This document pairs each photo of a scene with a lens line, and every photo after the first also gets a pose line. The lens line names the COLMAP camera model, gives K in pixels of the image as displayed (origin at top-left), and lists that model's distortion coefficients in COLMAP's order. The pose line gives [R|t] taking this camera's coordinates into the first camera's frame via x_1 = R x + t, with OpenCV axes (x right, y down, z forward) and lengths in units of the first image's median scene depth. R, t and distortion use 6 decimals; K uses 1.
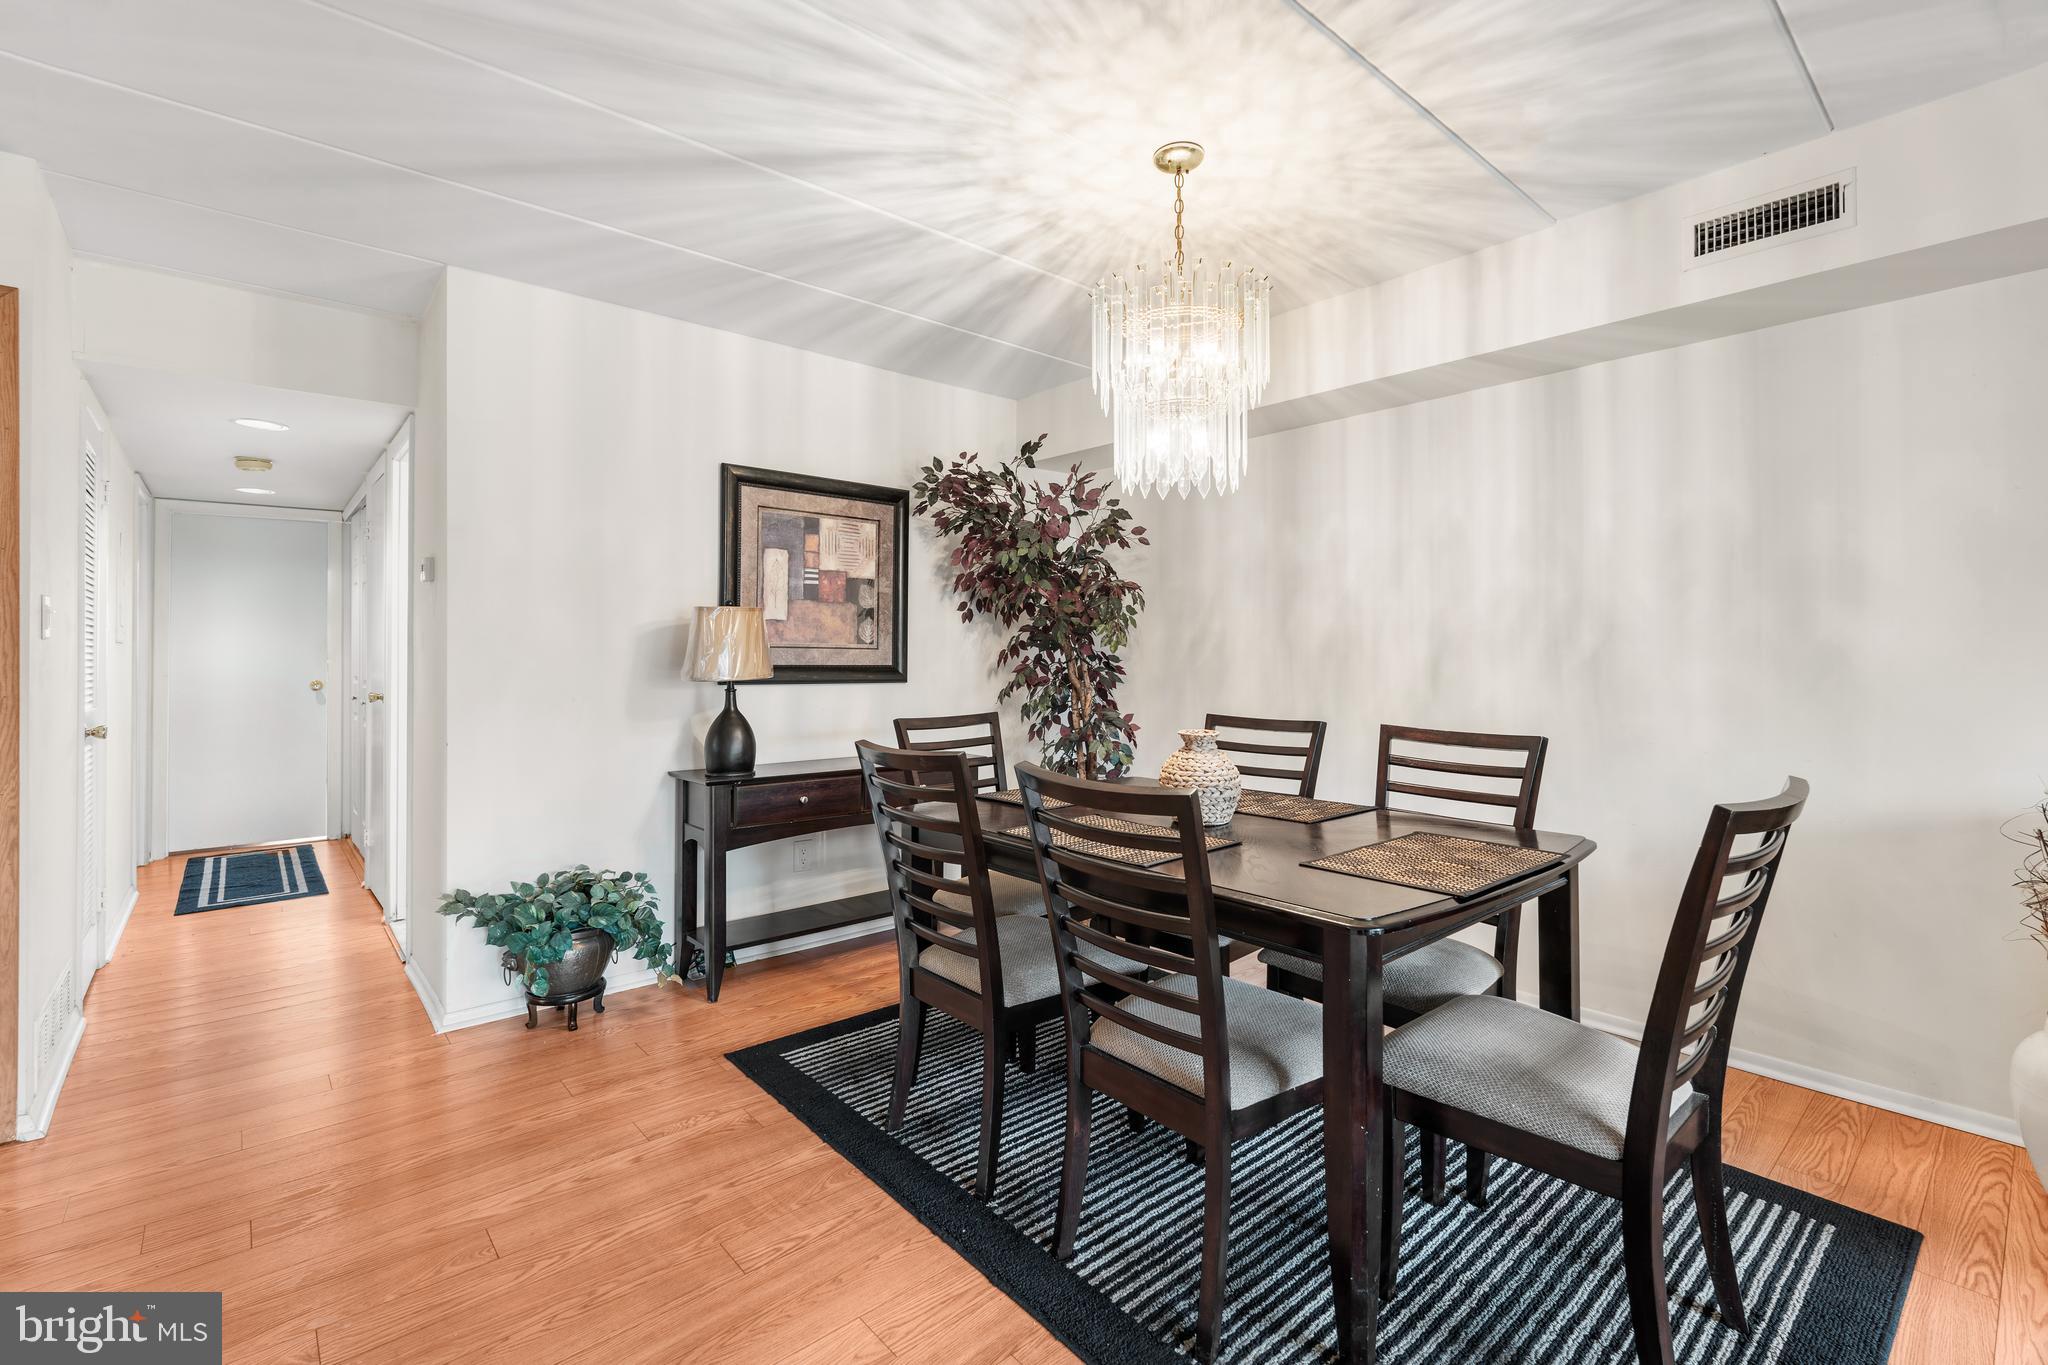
lens RADIAL K [[927.5, 0, 1021.5], [0, 927.5, 645.6], [0, 0, 1]] dist [-0.000984, 0.000544]
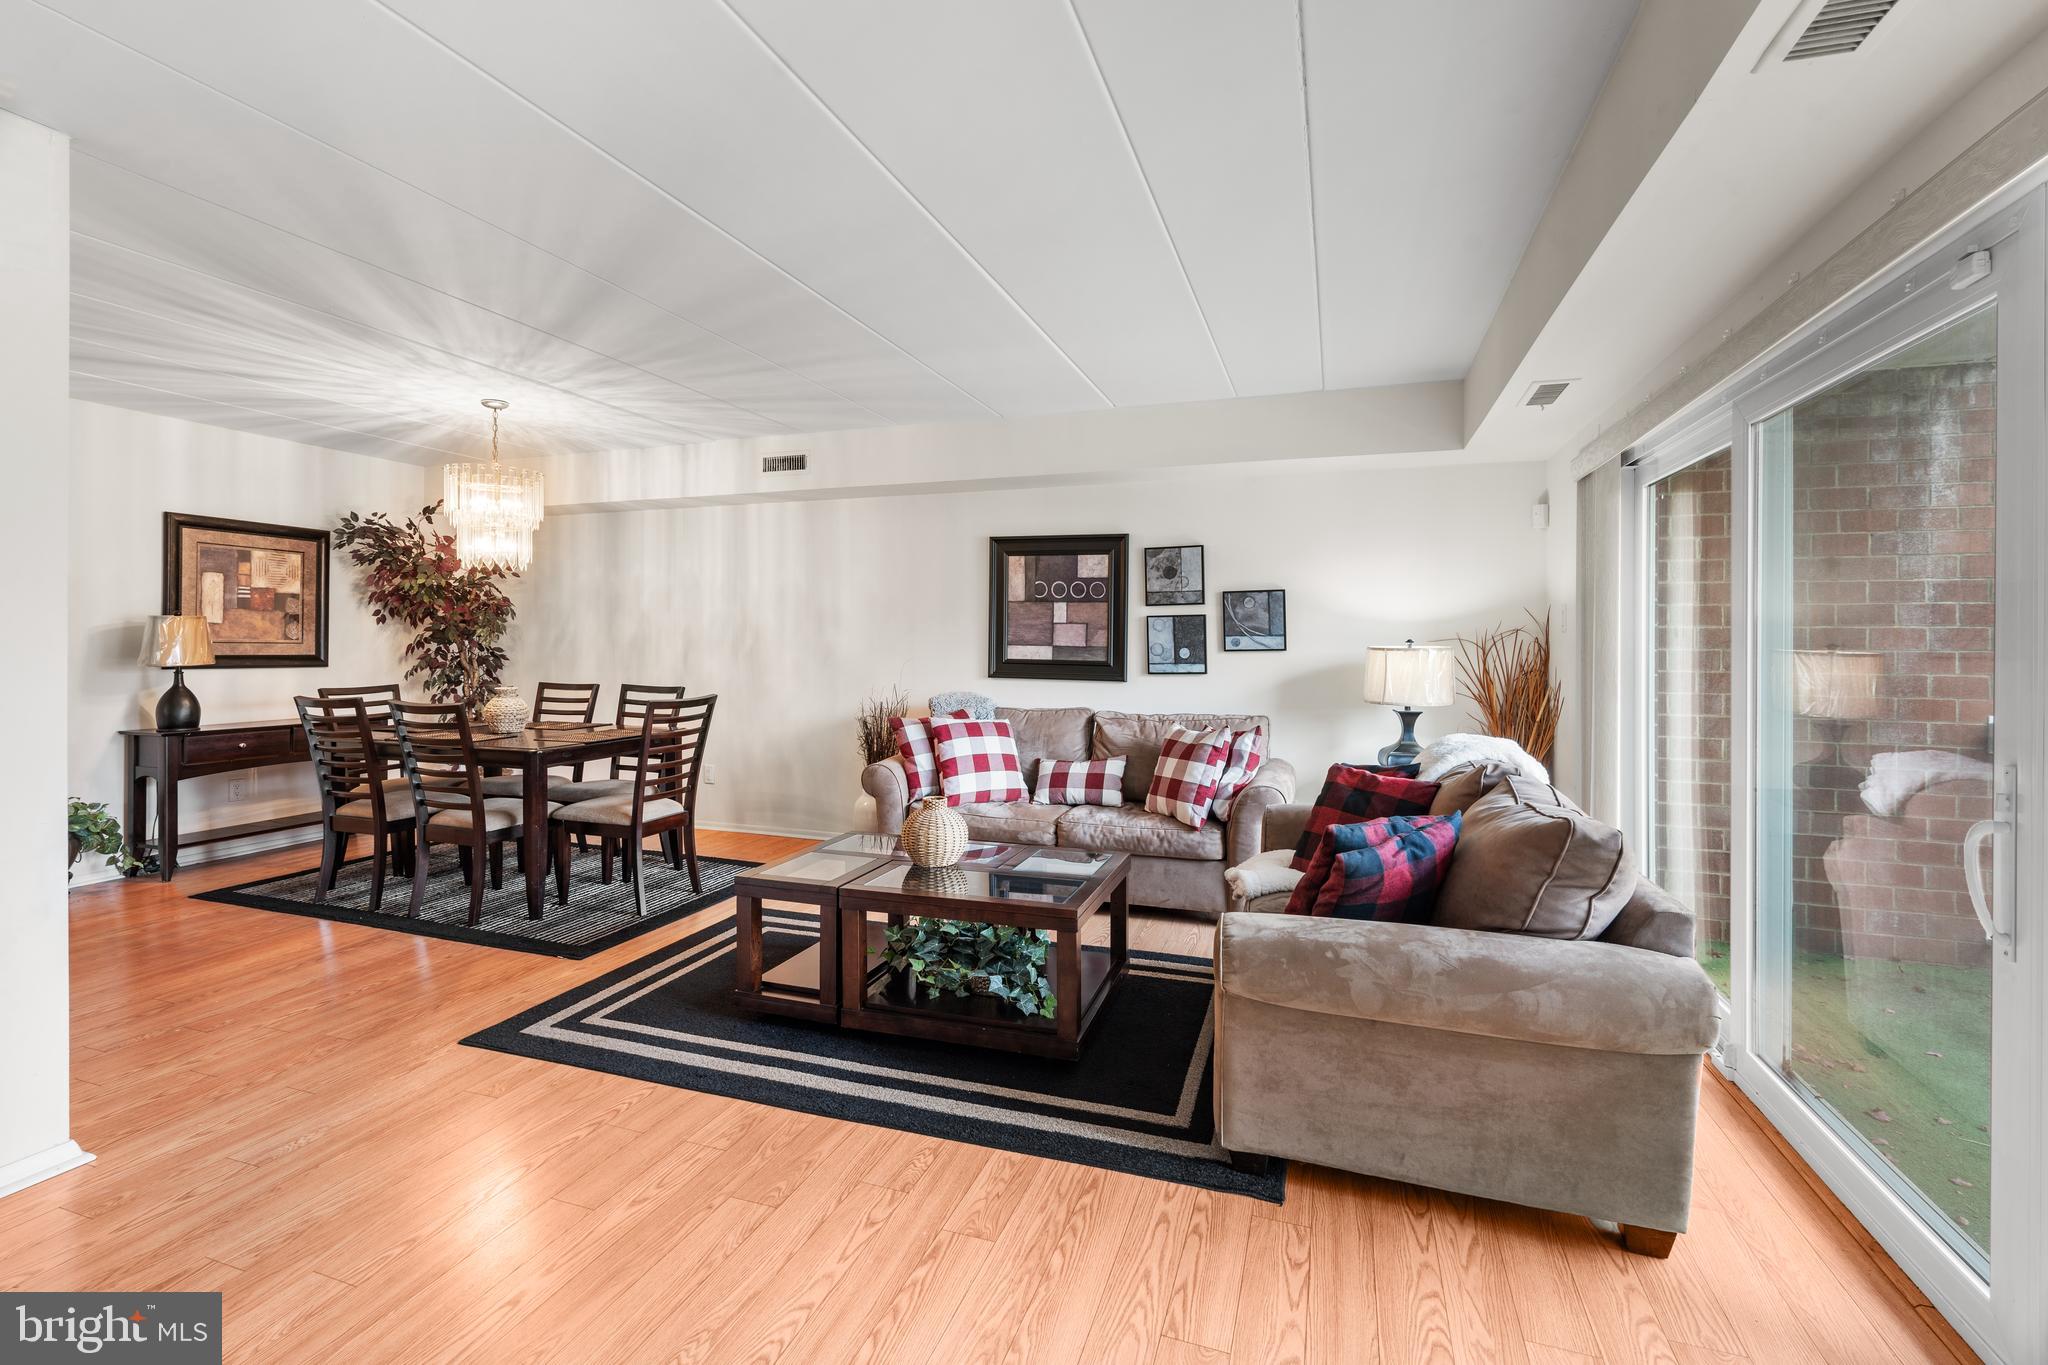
lens RADIAL K [[927.5, 0, 1021.5], [0, 927.5, 645.6], [0, 0, 1]] dist [-0.000984, 0.000544]
pose [[0.868455, 0.001002, 0.495767, 0.103964], [-0.008771, 0.999873, 0.013343, -0.023146], [-0.495691, -0.015936, 0.868353, -0.834690]]
